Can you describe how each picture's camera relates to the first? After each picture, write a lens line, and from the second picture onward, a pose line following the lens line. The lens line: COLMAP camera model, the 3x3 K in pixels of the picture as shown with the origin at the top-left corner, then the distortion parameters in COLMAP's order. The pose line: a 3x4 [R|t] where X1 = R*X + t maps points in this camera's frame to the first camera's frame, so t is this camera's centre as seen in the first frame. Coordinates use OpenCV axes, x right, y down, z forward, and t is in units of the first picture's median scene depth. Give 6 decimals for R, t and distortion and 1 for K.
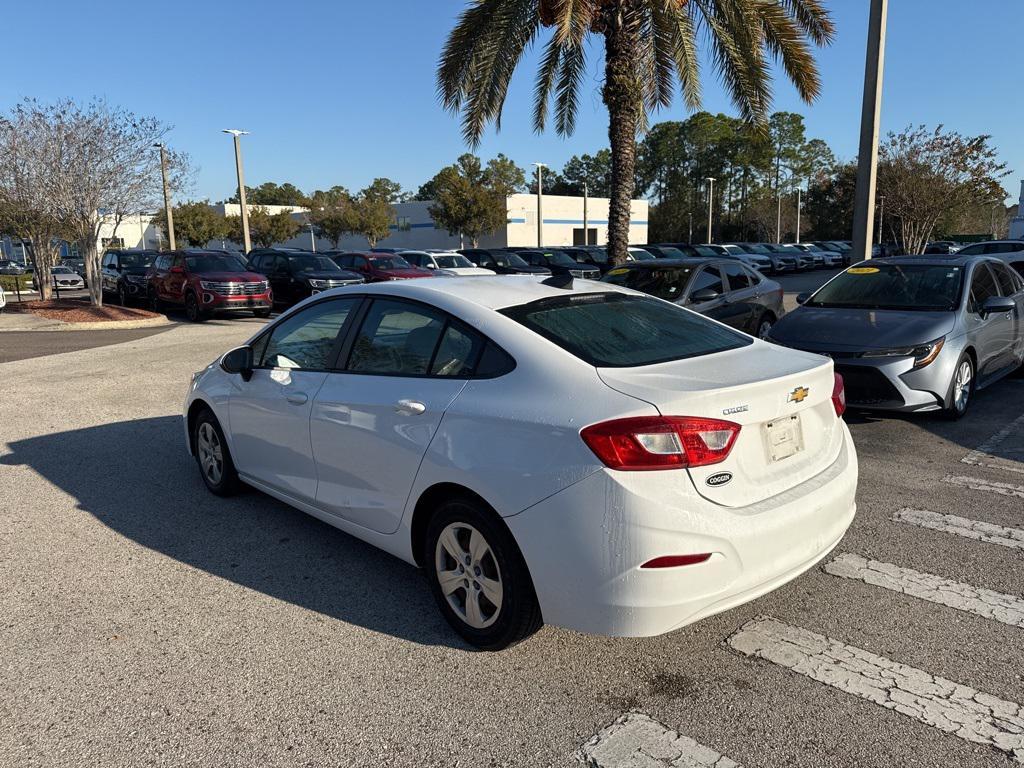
lens RADIAL K [[720.9, 0, 507.2], [0, 720.9, 382.6], [0, 0, 1]] dist [0.039780, -0.050620]
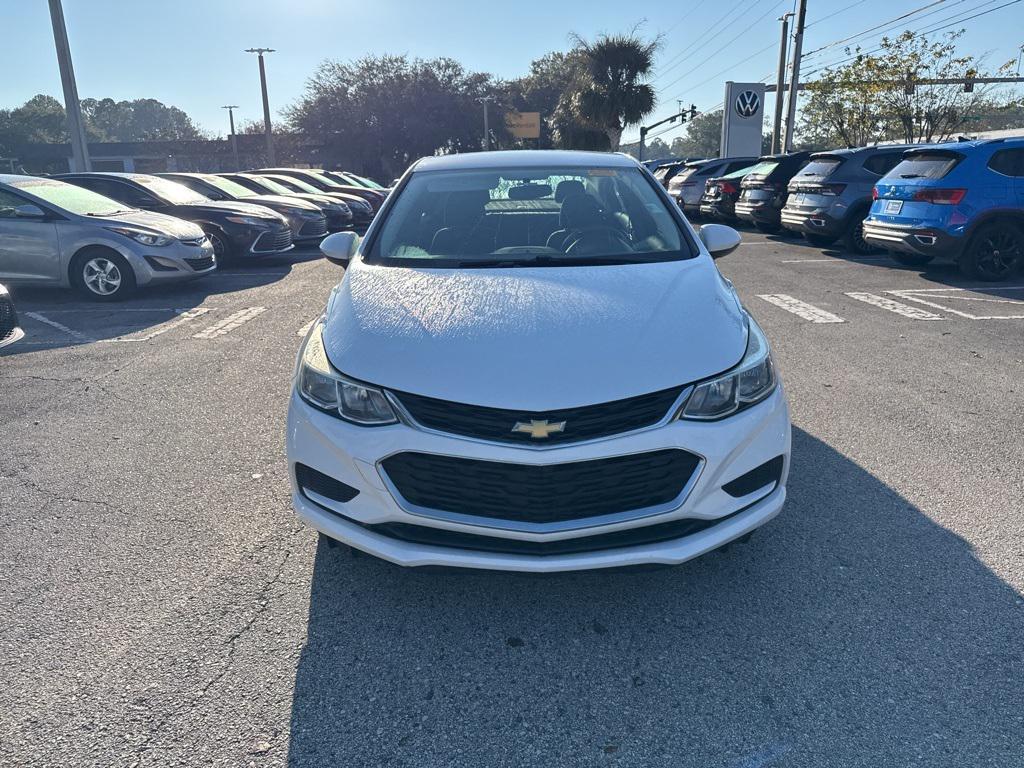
lens RADIAL K [[720.9, 0, 507.7], [0, 720.9, 383.6], [0, 0, 1]] dist [0.039780, -0.050620]
pose [[-0.727037, -0.153081, 0.669316, -0.191740], [0.156864, 0.912013, 0.378980, -0.057533], [-0.668440, 0.380524, -0.639054, 0.432097]]
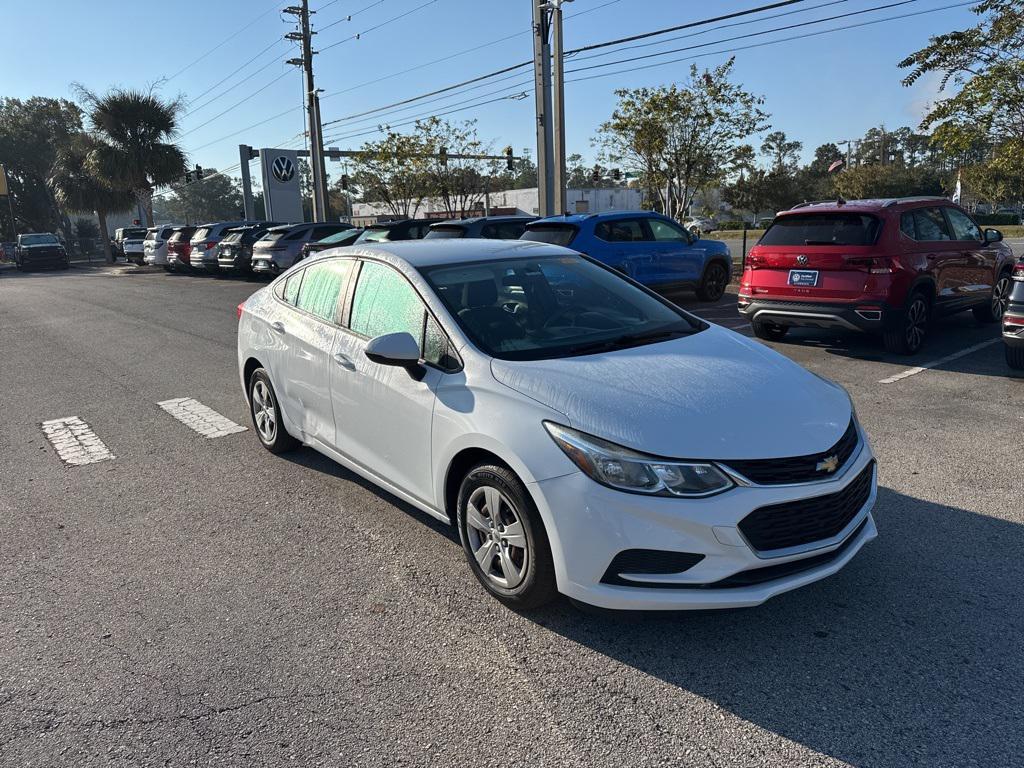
lens RADIAL K [[720.9, 0, 511.3], [0, 720.9, 384.3], [0, 0, 1]] dist [0.039780, -0.050620]
pose [[-0.994371, 0.035049, 0.099985, -0.065227], [0.071407, 0.918864, 0.388059, -0.087436], [-0.078271, 0.393014, -0.916195, 0.499297]]
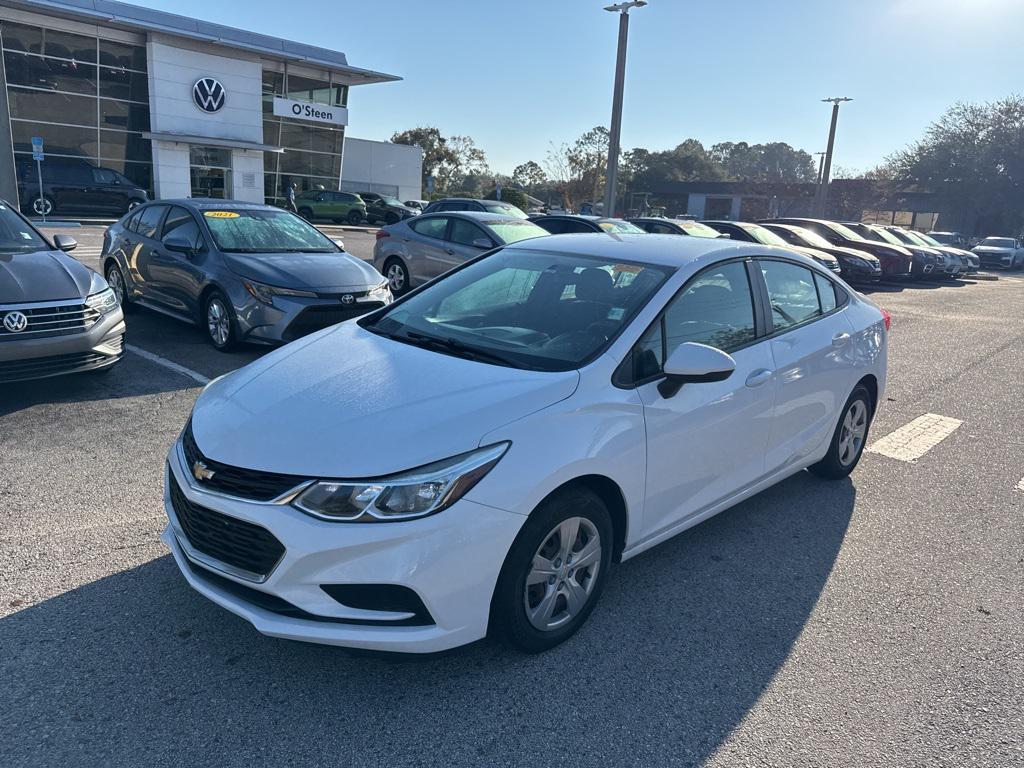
lens RADIAL K [[720.9, 0, 516.1], [0, 720.9, 379.5], [0, 0, 1]] dist [0.039780, -0.050620]
pose [[-0.042537, -0.213645, 0.975985, -0.258480], [0.123332, 0.968275, 0.217333, -0.046703], [-0.991453, 0.129615, -0.014838, 0.293120]]
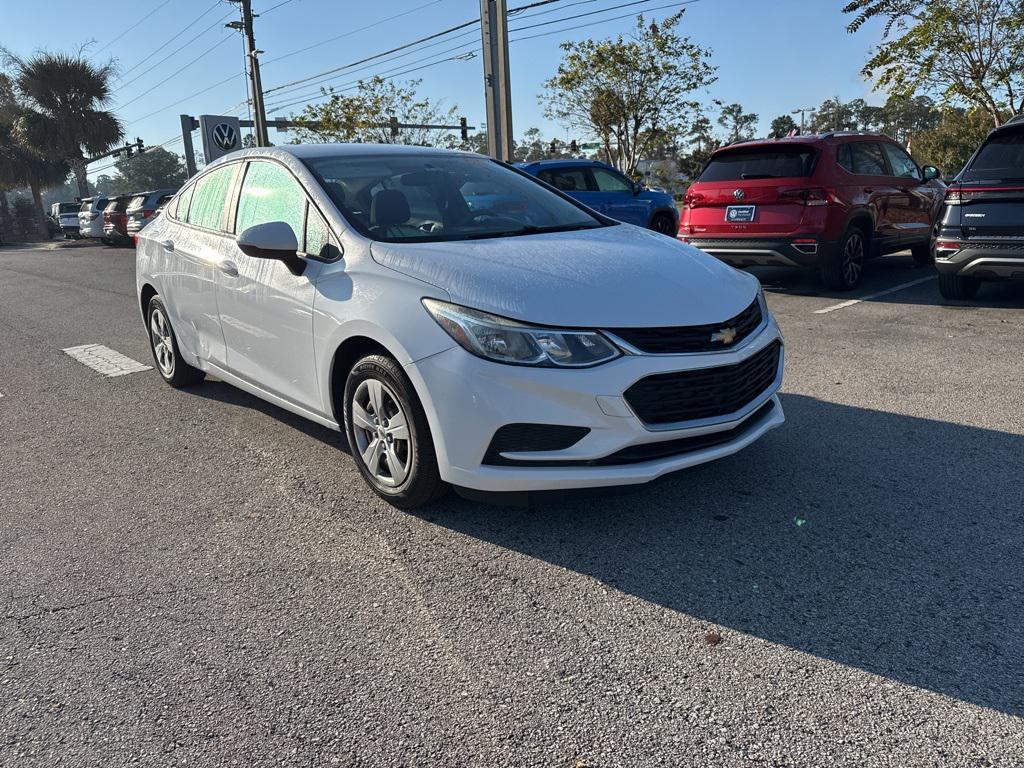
lens RADIAL K [[720.9, 0, 508.1], [0, 720.9, 393.7], [0, 0, 1]] dist [0.039780, -0.050620]
pose [[-0.996940, 0.054057, 0.056473, -0.080965], [0.073104, 0.900600, 0.428456, -0.060924], [-0.027698, 0.431274, -0.901796, 0.495210]]
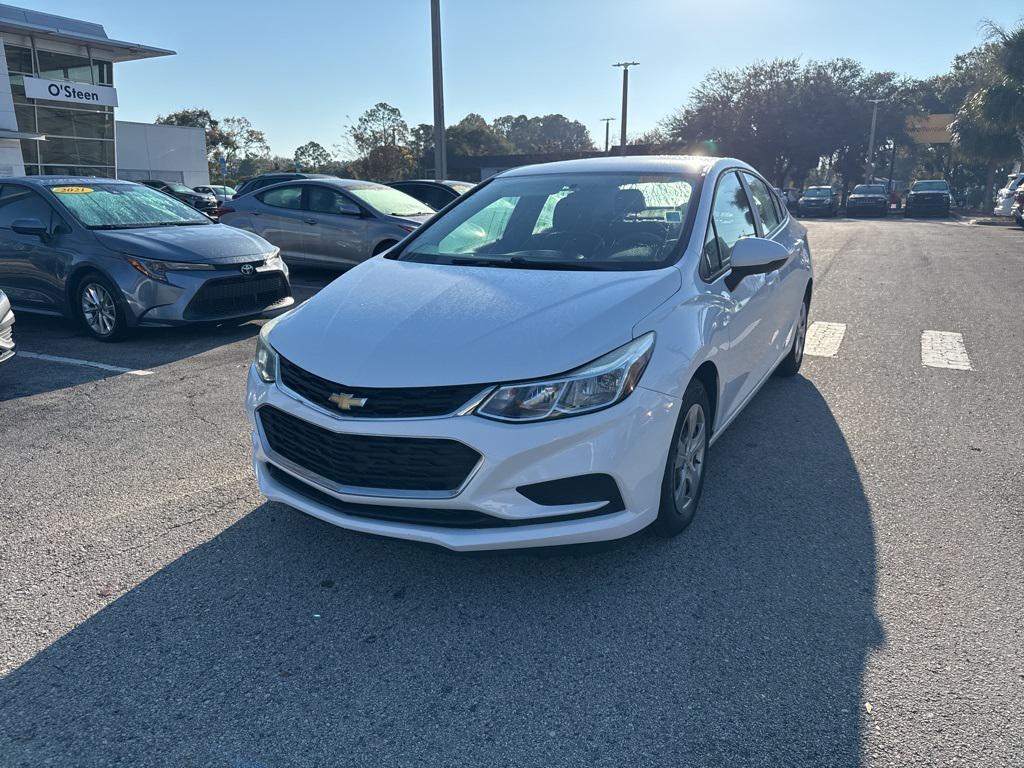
lens RADIAL K [[720.9, 0, 504.8], [0, 720.9, 390.3], [0, 0, 1]] dist [0.039780, -0.050620]
pose [[-0.304217, -0.229842, 0.924459, -0.251037], [0.180194, 0.939051, 0.292768, -0.041146], [-0.935405, 0.255647, -0.244259, 0.360488]]
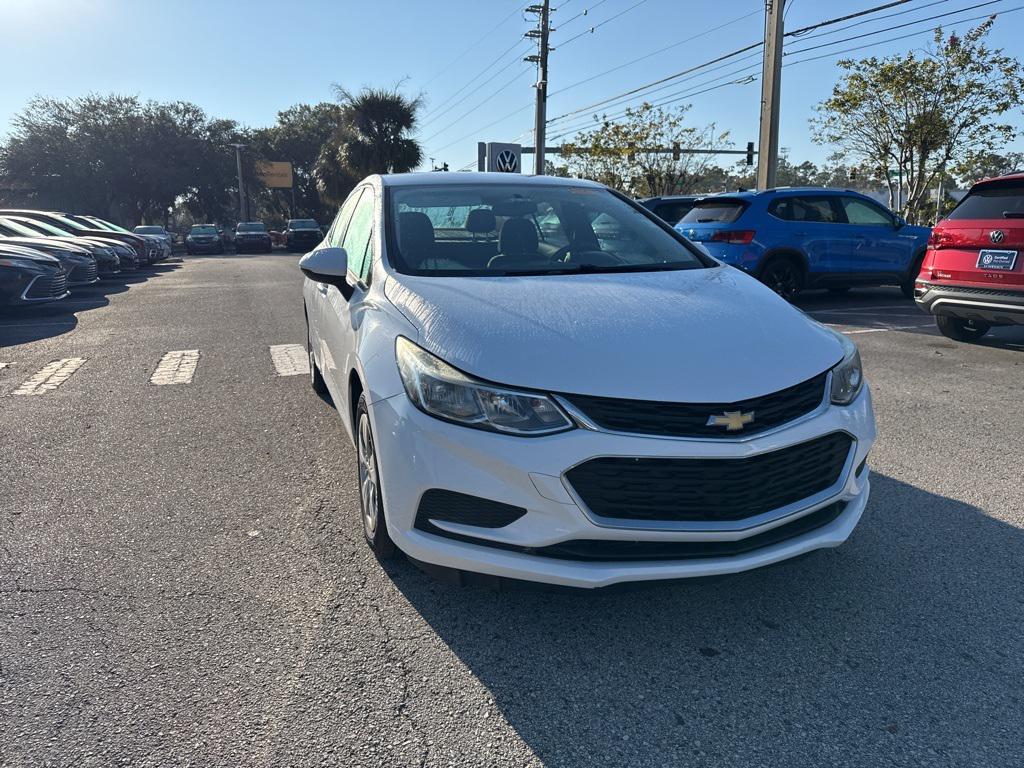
lens RADIAL K [[720.9, 0, 507.0], [0, 720.9, 383.9], [0, 0, 1]] dist [0.039780, -0.050620]
pose [[-0.912840, -0.057653, 0.404227, -0.130881], [0.099734, 0.928515, 0.357650, -0.055248], [-0.395951, 0.366792, -0.841835, 0.464849]]
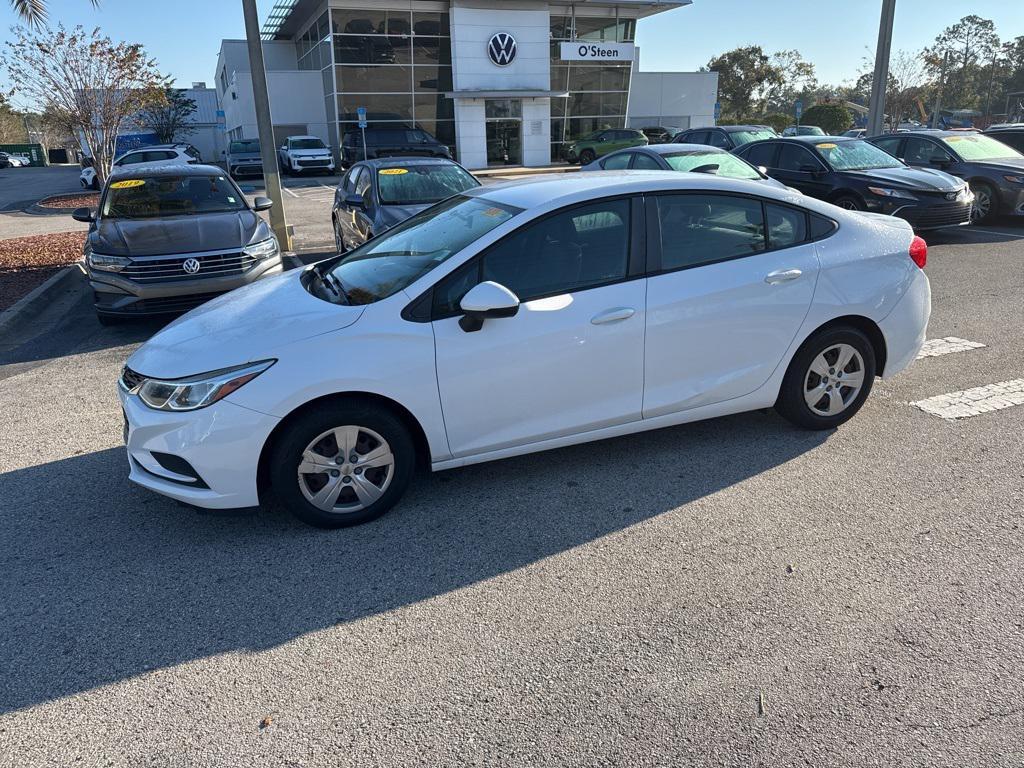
lens RADIAL K [[720.9, 0, 508.5], [0, 720.9, 376.1], [0, 0, 1]] dist [0.039780, -0.050620]
pose [[0.384453, -0.281948, 0.879034, -0.261129], [0.186773, 0.956281, 0.225038, -0.030373], [-0.904053, 0.077664, 0.420305, 0.165722]]
